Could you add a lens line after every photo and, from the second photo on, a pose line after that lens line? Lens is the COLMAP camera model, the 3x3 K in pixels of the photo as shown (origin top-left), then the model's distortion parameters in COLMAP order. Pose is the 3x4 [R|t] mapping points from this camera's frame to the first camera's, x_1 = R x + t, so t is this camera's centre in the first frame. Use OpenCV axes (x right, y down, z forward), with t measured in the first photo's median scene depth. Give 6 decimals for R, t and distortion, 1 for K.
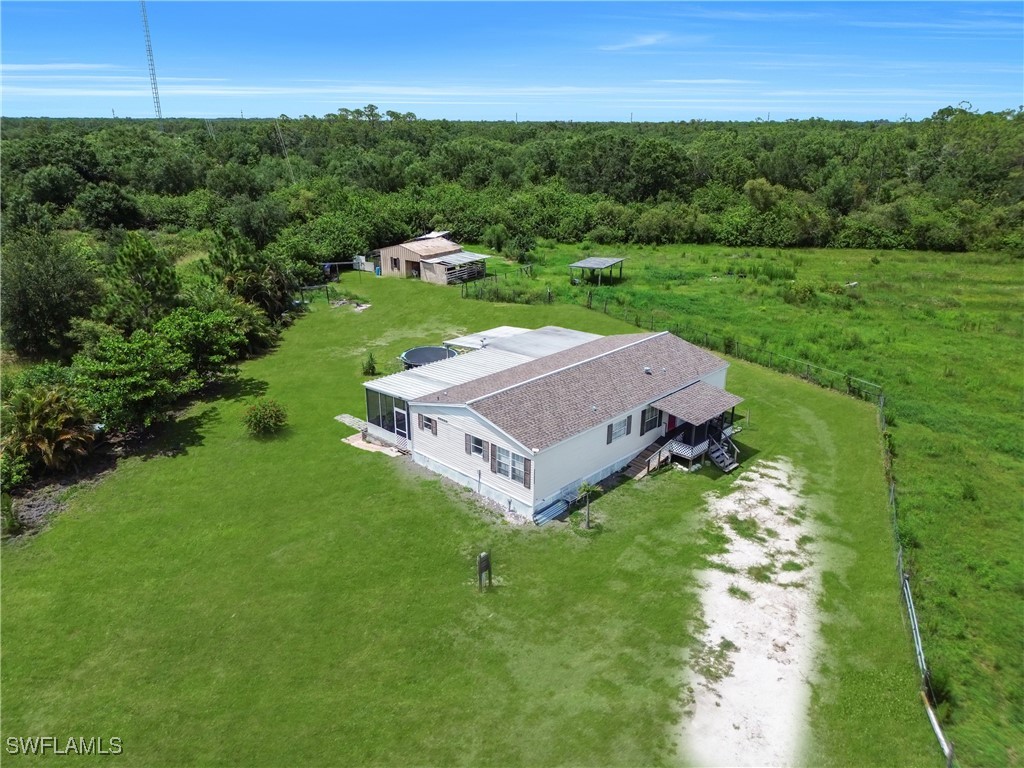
lens RADIAL K [[716.7, 0, 515.3], [0, 716.7, 382.7], [0, 0, 1]] dist [0.059518, -0.060853]
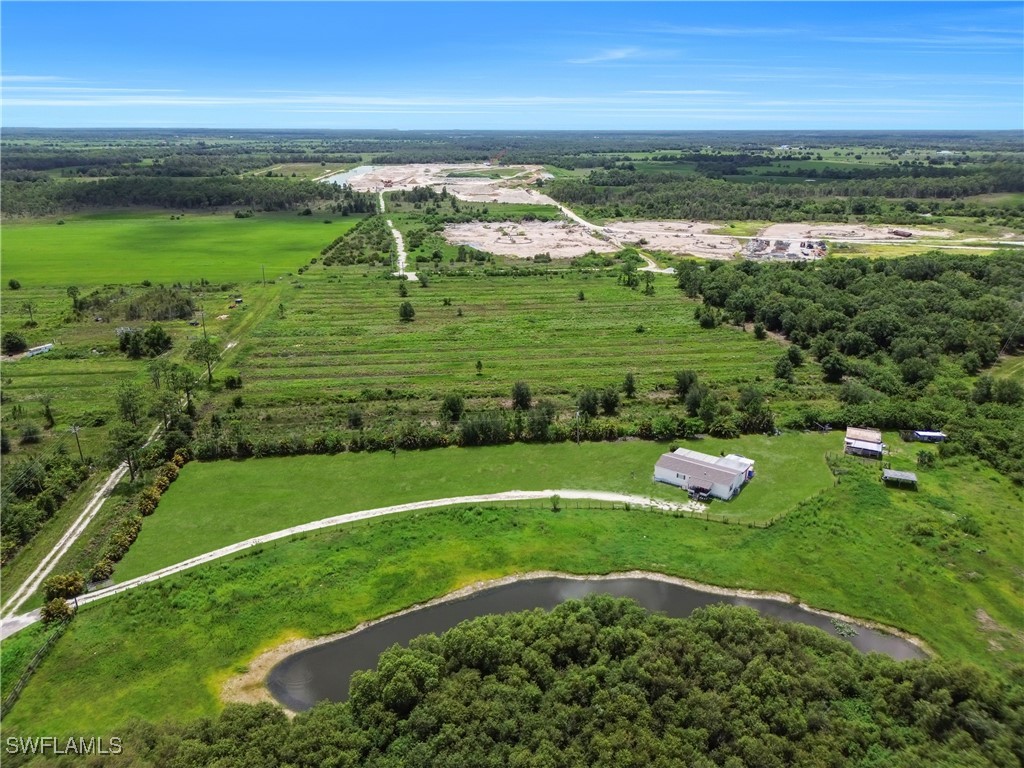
lens RADIAL K [[716.7, 0, 512.2], [0, 716.7, 382.5], [0, 0, 1]] dist [0.059518, -0.060853]
pose [[0.143513, 0.322572, -0.935602, 4.173038], [-0.337662, 0.904619, 0.260096, -1.330442], [0.930263, 0.278590, 0.238744, -1.271234]]
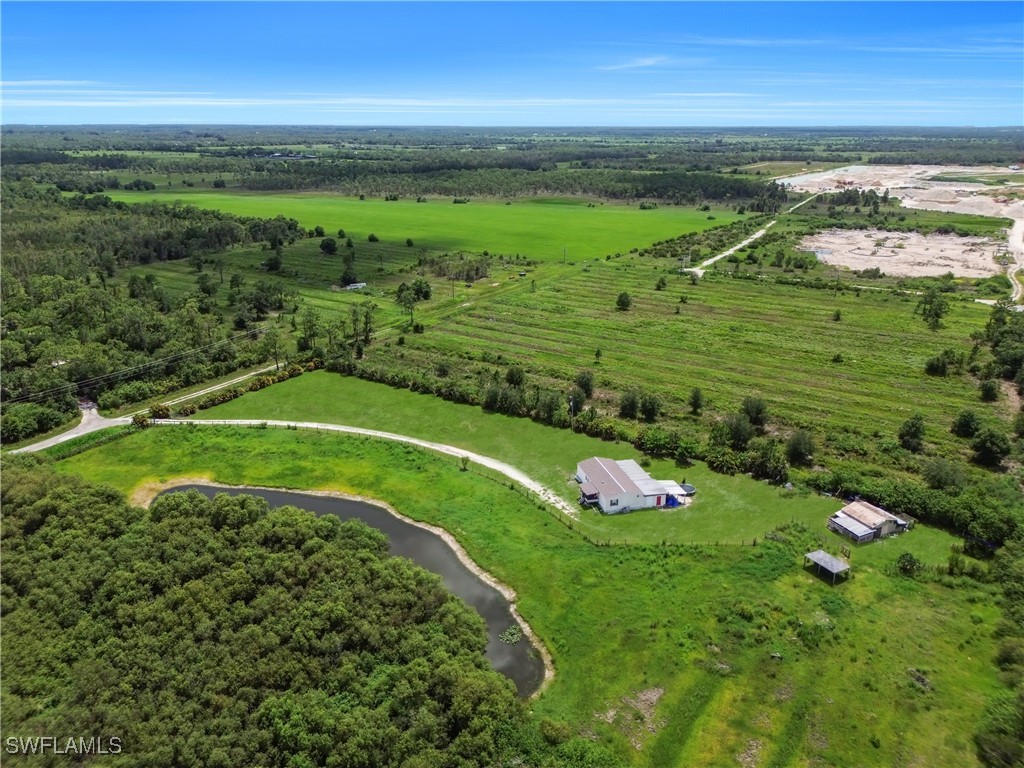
lens RADIAL K [[716.7, 0, 511.8], [0, 716.7, 381.6], [0, 0, 1]] dist [0.059518, -0.060853]
pose [[-0.519886, 0.278255, -0.807646, 3.941020], [-0.297283, 0.827427, 0.476433, -2.496607], [0.800838, 0.487790, -0.347447, 1.939232]]
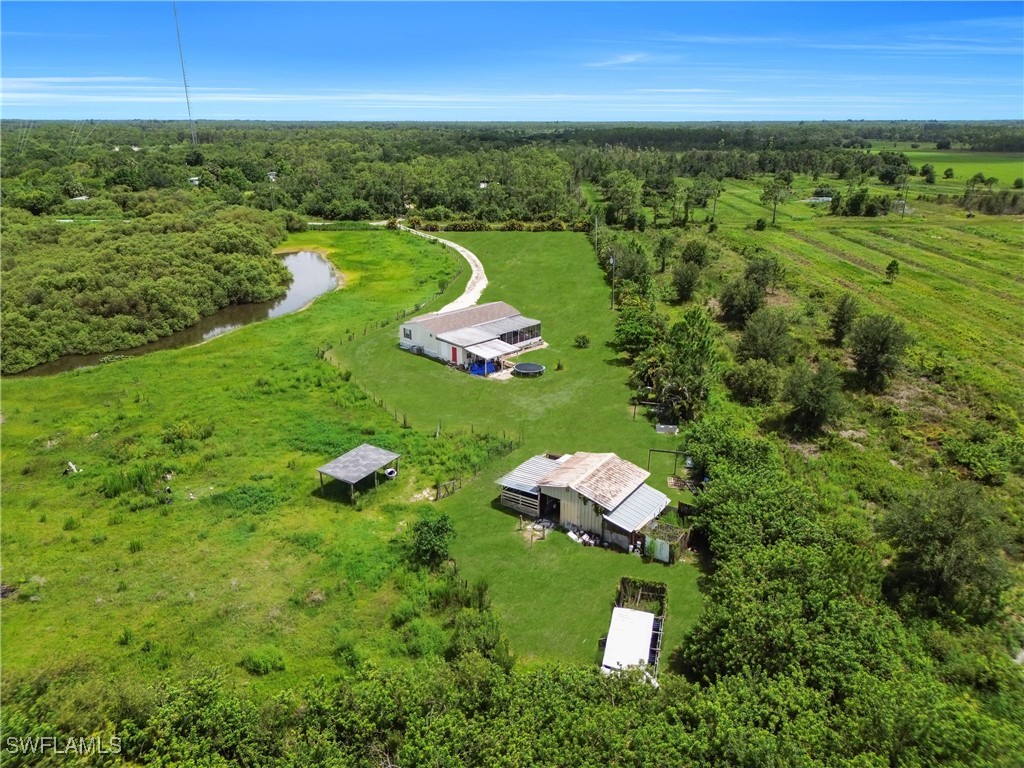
lens RADIAL K [[716.7, 0, 513.5], [0, 716.7, 393.0], [0, 0, 1]] dist [0.059518, -0.060853]
pose [[-0.999916, -0.011287, 0.006358, -0.143807], [-0.004429, 0.759078, 0.650984, -1.795485], [-0.012173, 0.650902, -0.759065, 3.738308]]
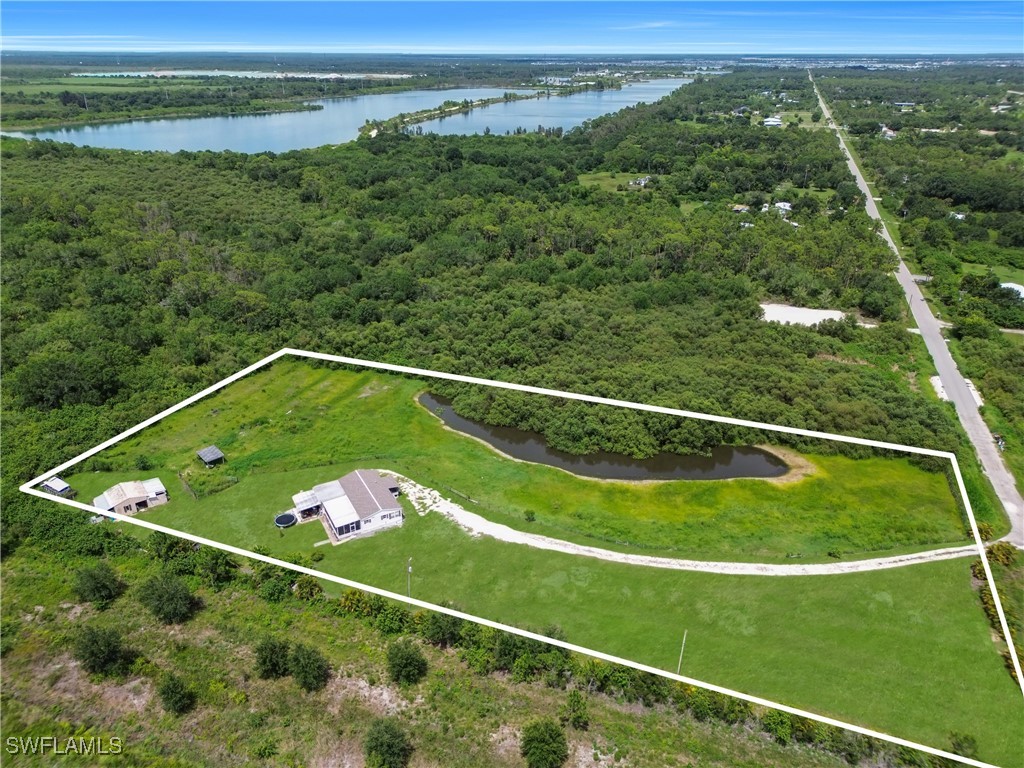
lens RADIAL K [[716.7, 0, 507.3], [0, 716.7, 382.3], [0, 0, 1]] dist [0.059518, -0.060853]
pose [[0.321570, -0.411111, 0.852984, -3.149760], [0.323522, 0.894321, 0.309068, -1.723153], [-0.889903, 0.176572, 0.420590, -1.623360]]
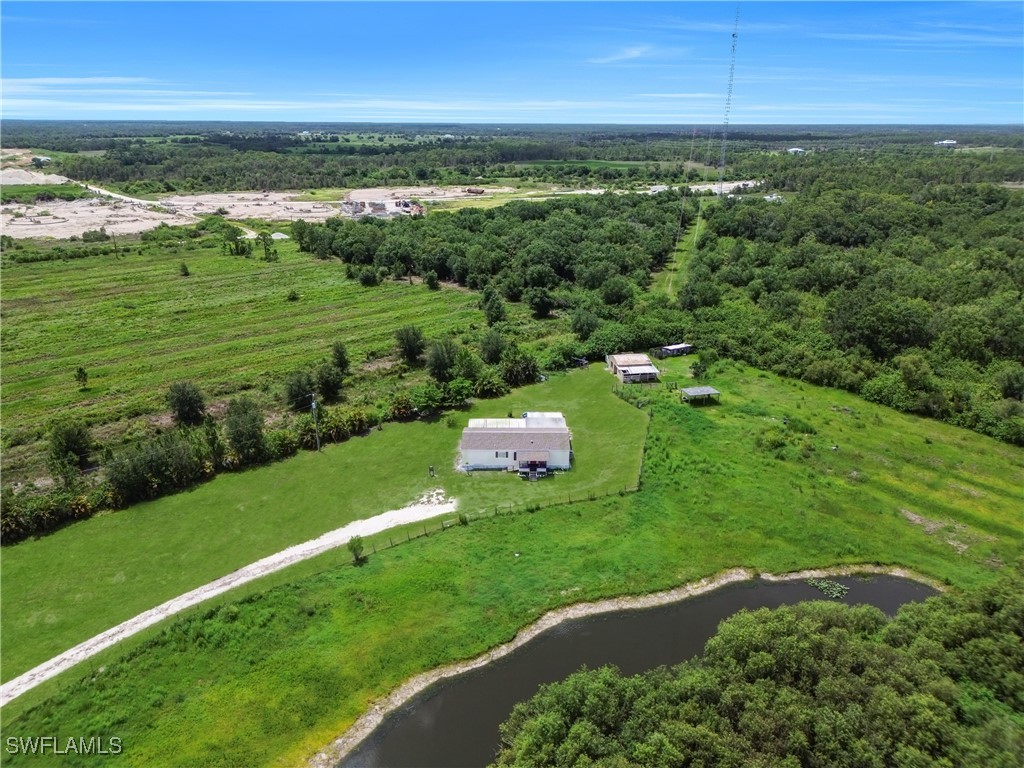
lens RADIAL K [[716.7, 0, 511.7], [0, 716.7, 383.9], [0, 0, 1]] dist [0.059518, -0.060853]
pose [[0.690550, 0.243105, -0.681205, 2.342588], [-0.245055, 0.964756, 0.095881, -0.573078], [0.680506, 0.100723, 0.725787, -1.350401]]
